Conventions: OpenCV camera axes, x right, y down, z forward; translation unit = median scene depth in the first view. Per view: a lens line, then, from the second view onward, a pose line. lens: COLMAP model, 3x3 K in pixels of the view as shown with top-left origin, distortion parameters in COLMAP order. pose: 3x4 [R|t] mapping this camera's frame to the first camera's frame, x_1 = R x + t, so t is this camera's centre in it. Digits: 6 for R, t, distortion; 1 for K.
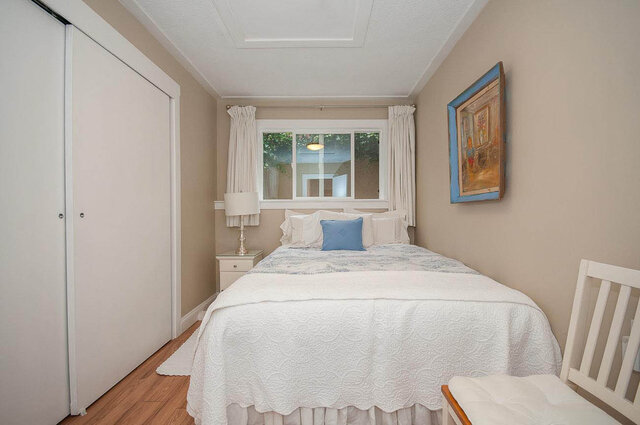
lens RADIAL K [[285.0, 0, 323.1], [0, 285.0, 217.4], [0, 0, 1]] dist [0.011436, -0.013158]
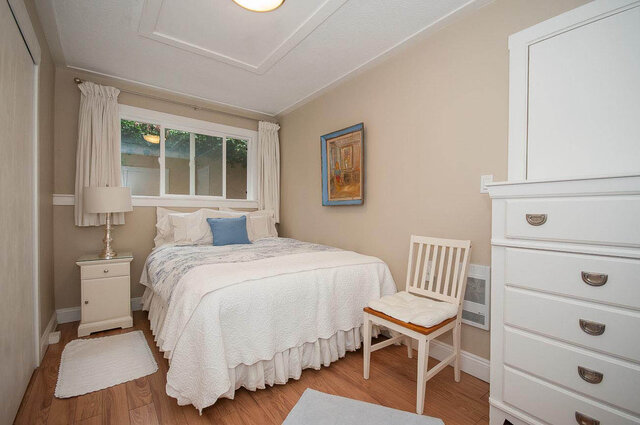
lens RADIAL K [[285.0, 0, 323.1], [0, 285.0, 217.4], [0, 0, 1]] dist [0.011436, -0.013158]
pose [[0.785875, -0.000616, 0.618385, -0.461242], [-0.001340, 0.999995, 0.002699, 0.005918], [-0.618384, -0.002950, 0.785871, -0.132410]]
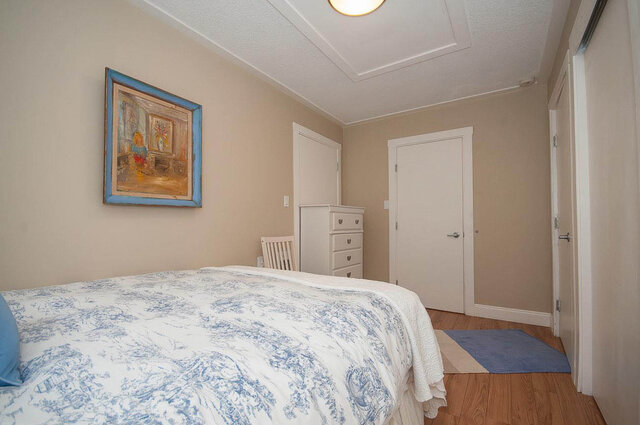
lens RADIAL K [[285.0, 0, 323.1], [0, 285.0, 217.4], [0, 0, 1]] dist [0.011436, -0.013158]
pose [[-0.847263, 0.013944, 0.530991, -0.443821], [0.011960, 0.999903, -0.007173, -0.000272], [-0.531039, 0.000274, -0.847347, 1.415861]]
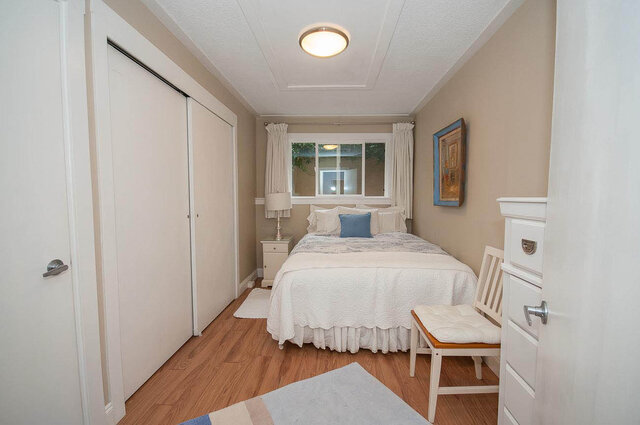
lens RADIAL K [[285.0, 0, 323.1], [0, 285.0, 217.4], [0, 0, 1]] dist [0.011436, -0.013158]
pose [[0.999590, 0.006573, -0.027862, -0.063774], [-0.005017, 0.998443, 0.055551, -0.069738], [0.028184, -0.055388, 0.998067, -0.457228]]
